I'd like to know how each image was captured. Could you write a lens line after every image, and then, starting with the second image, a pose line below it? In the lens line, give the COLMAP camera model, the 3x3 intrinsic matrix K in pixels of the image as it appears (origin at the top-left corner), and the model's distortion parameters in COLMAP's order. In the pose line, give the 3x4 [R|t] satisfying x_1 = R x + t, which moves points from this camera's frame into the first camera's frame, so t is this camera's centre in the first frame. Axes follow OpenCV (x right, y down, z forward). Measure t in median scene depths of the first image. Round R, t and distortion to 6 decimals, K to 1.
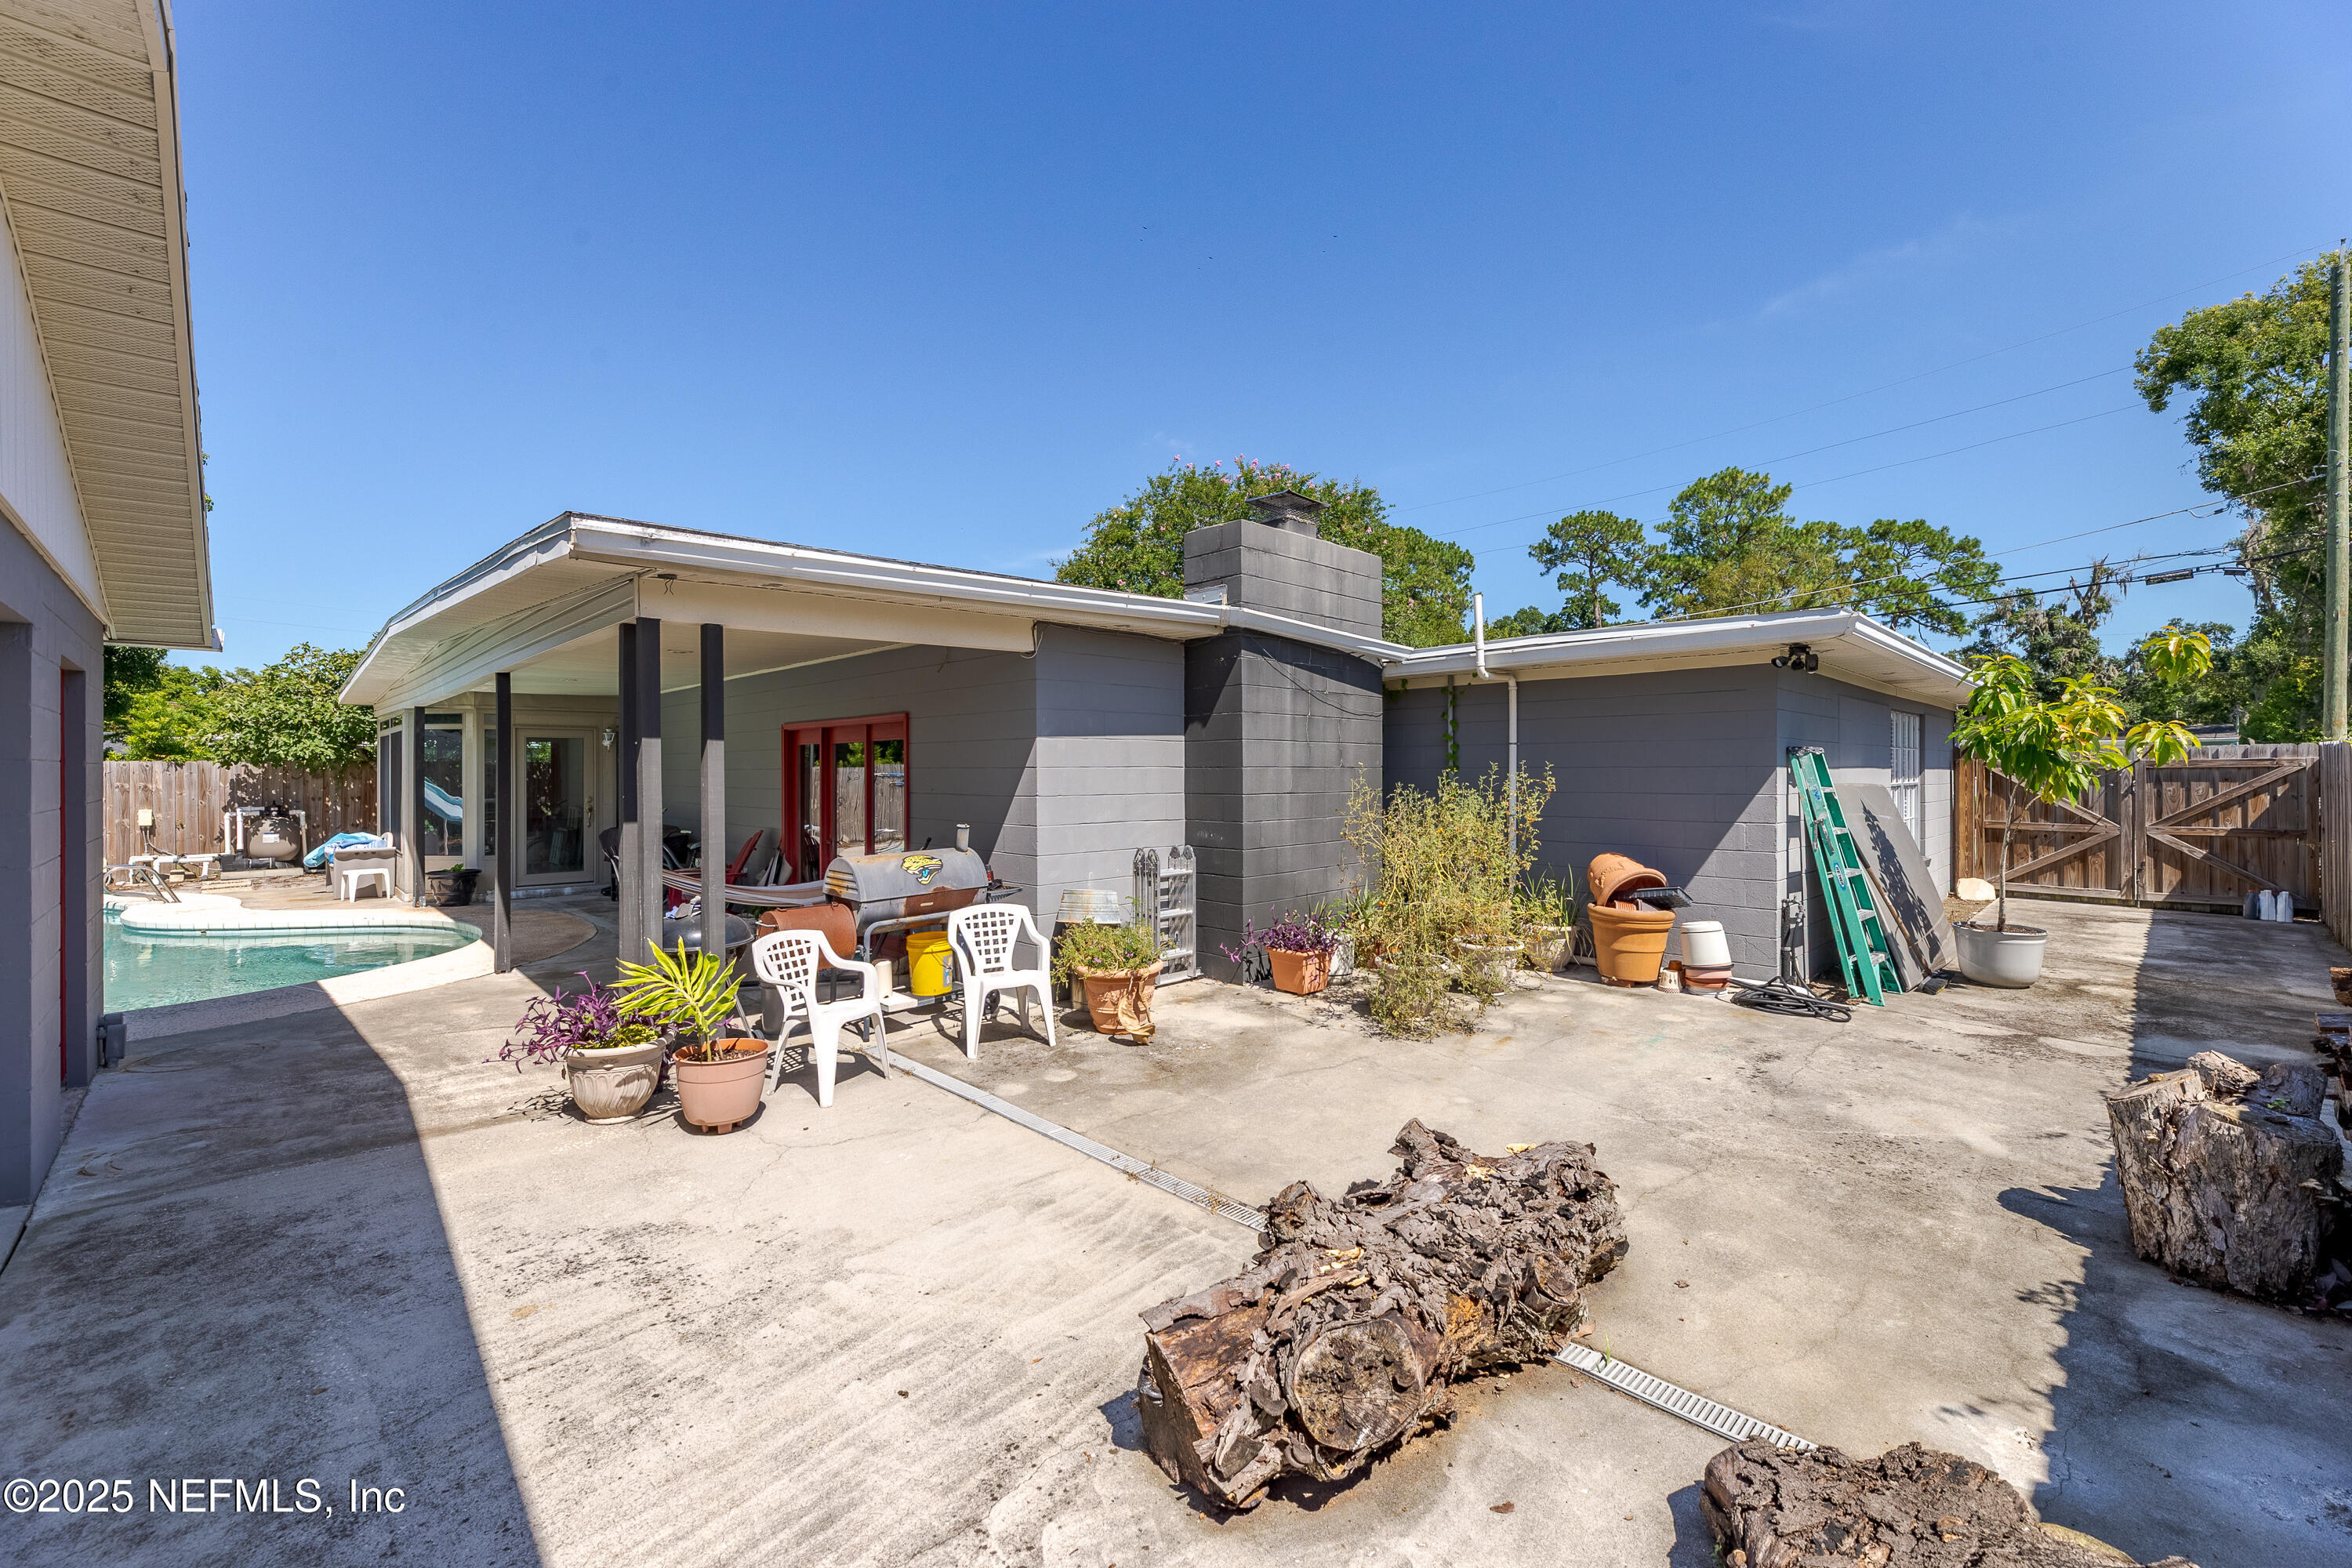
lens RADIAL K [[966.7, 0, 1179.2], [0, 966.7, 791.3], [0, 0, 1]] dist [-0.000966, 0.000344]
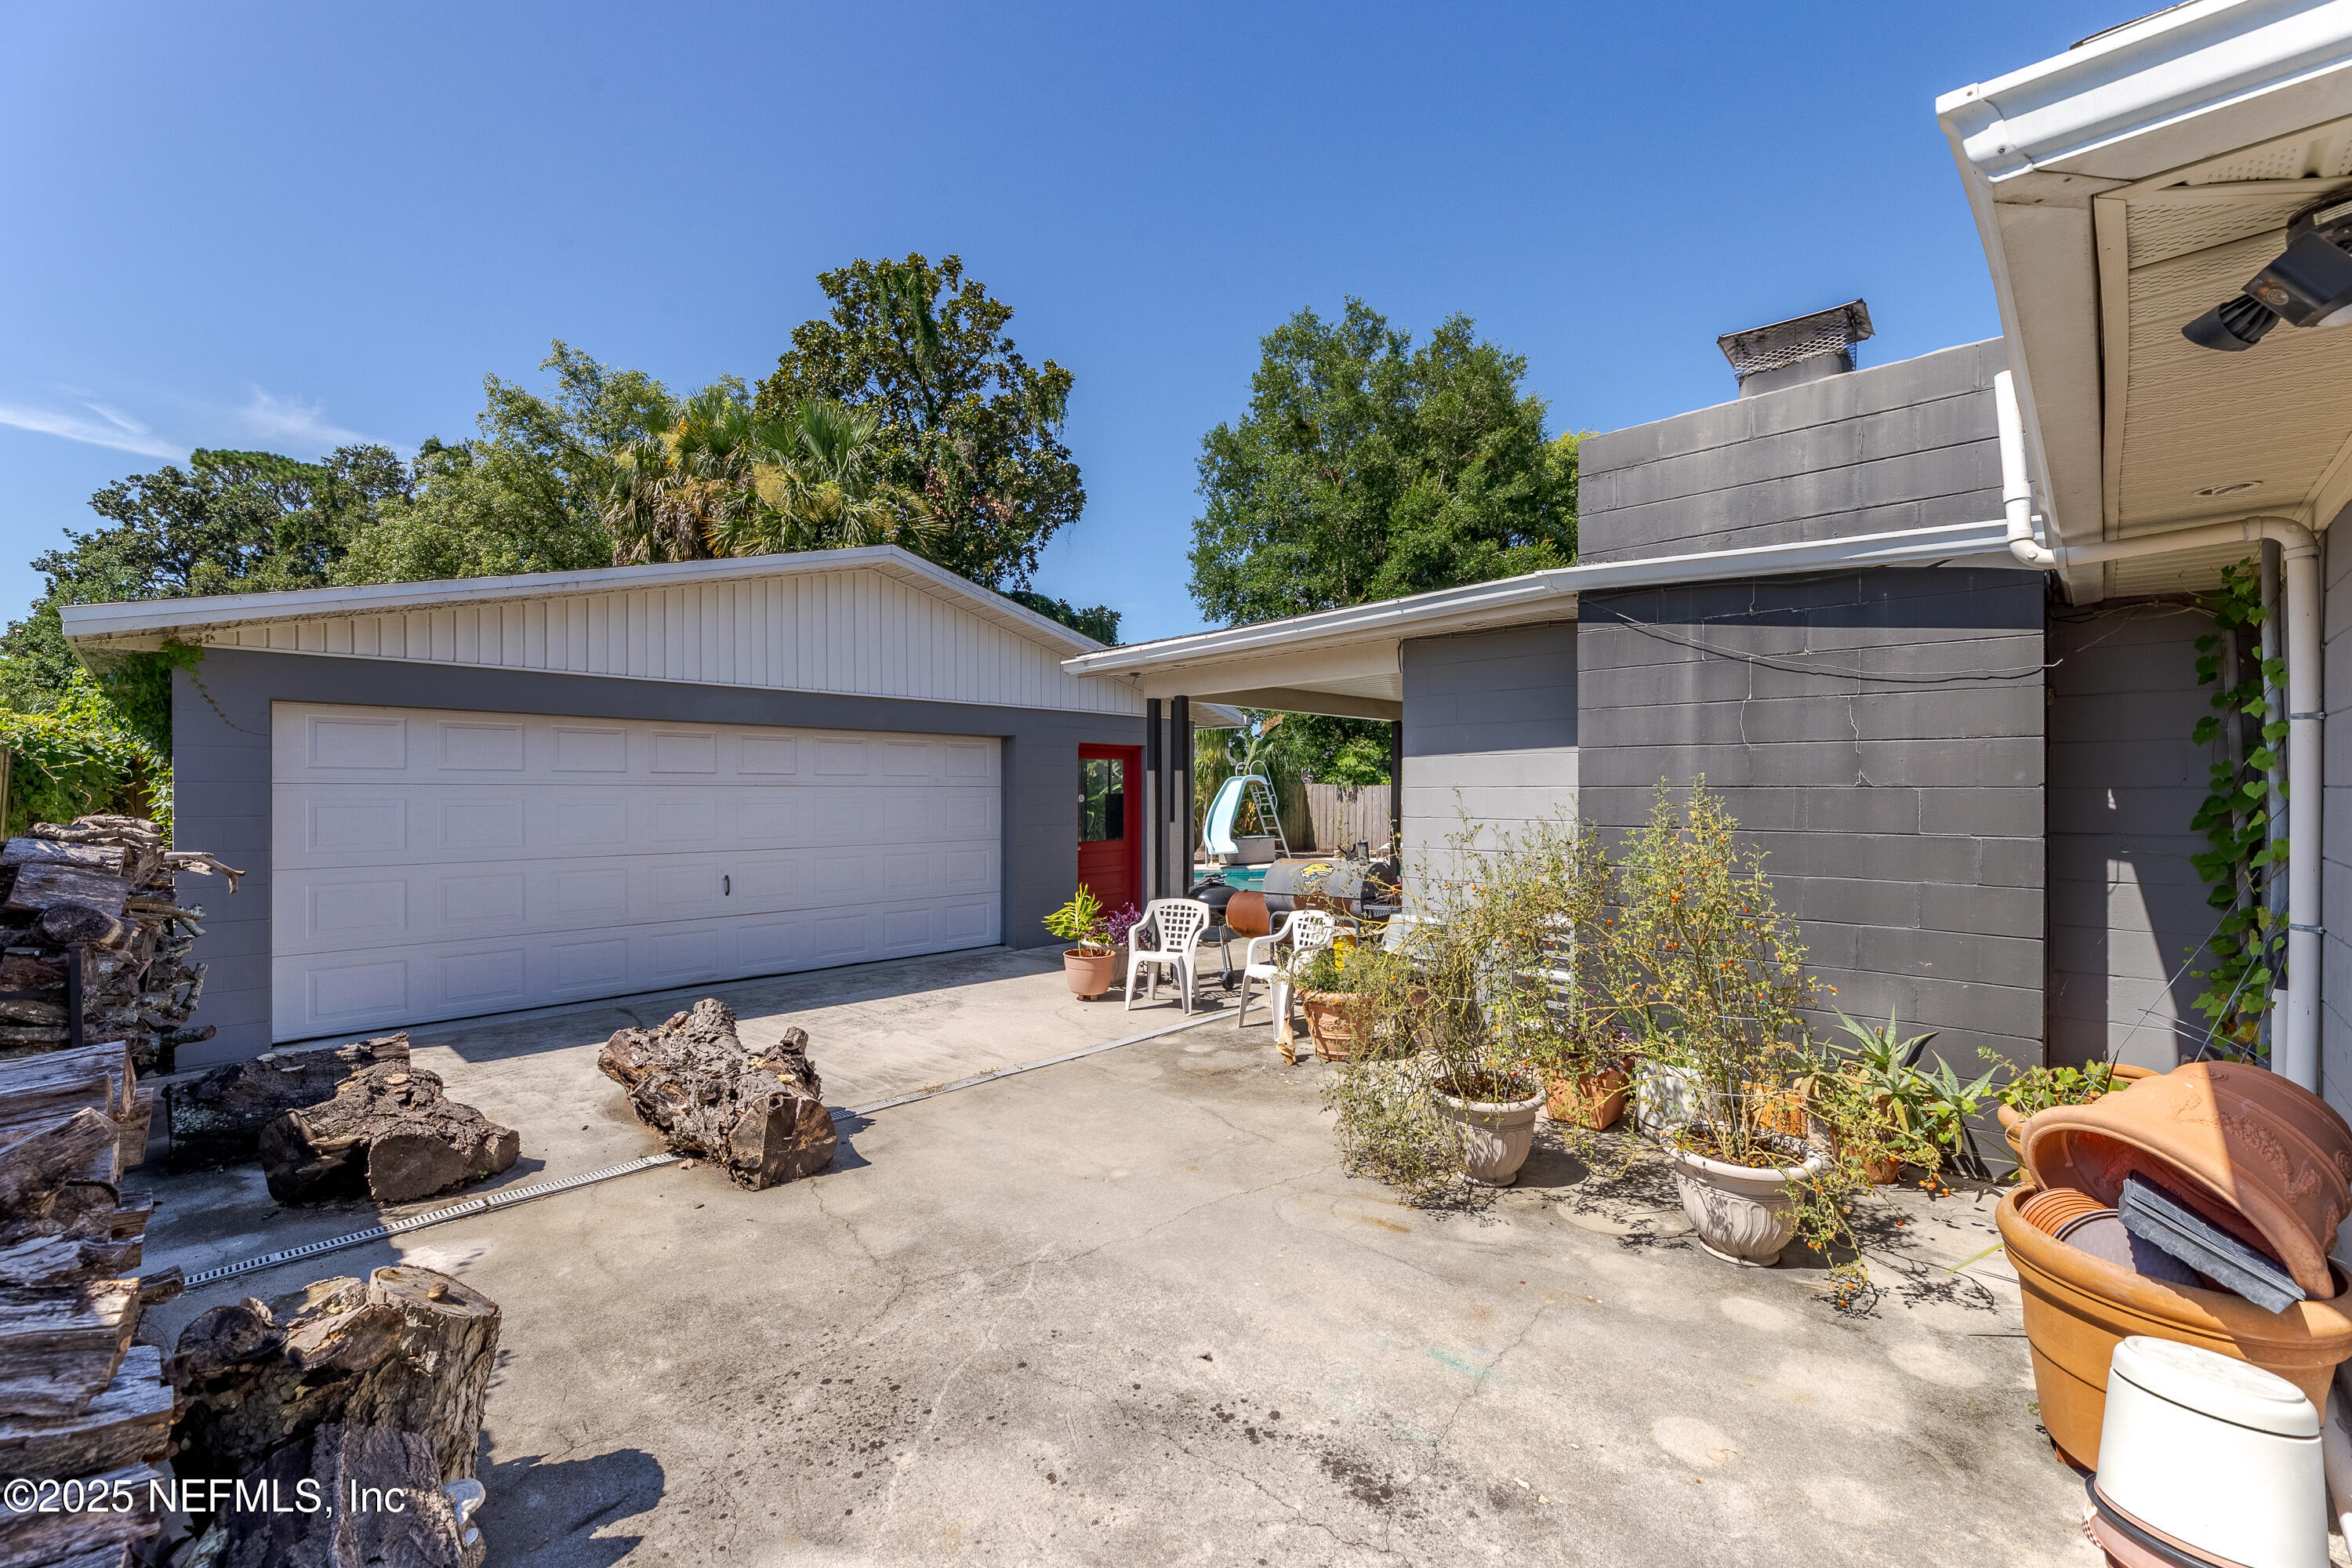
lens RADIAL K [[966.7, 0, 1179.2], [0, 966.7, 791.3], [0, 0, 1]] dist [-0.000966, 0.000344]
pose [[0.036013, 0.004448, -0.999341, 1.123005], [-0.023149, 0.999725, 0.003615, -0.025561], [0.999083, 0.023003, 0.036106, 0.984210]]
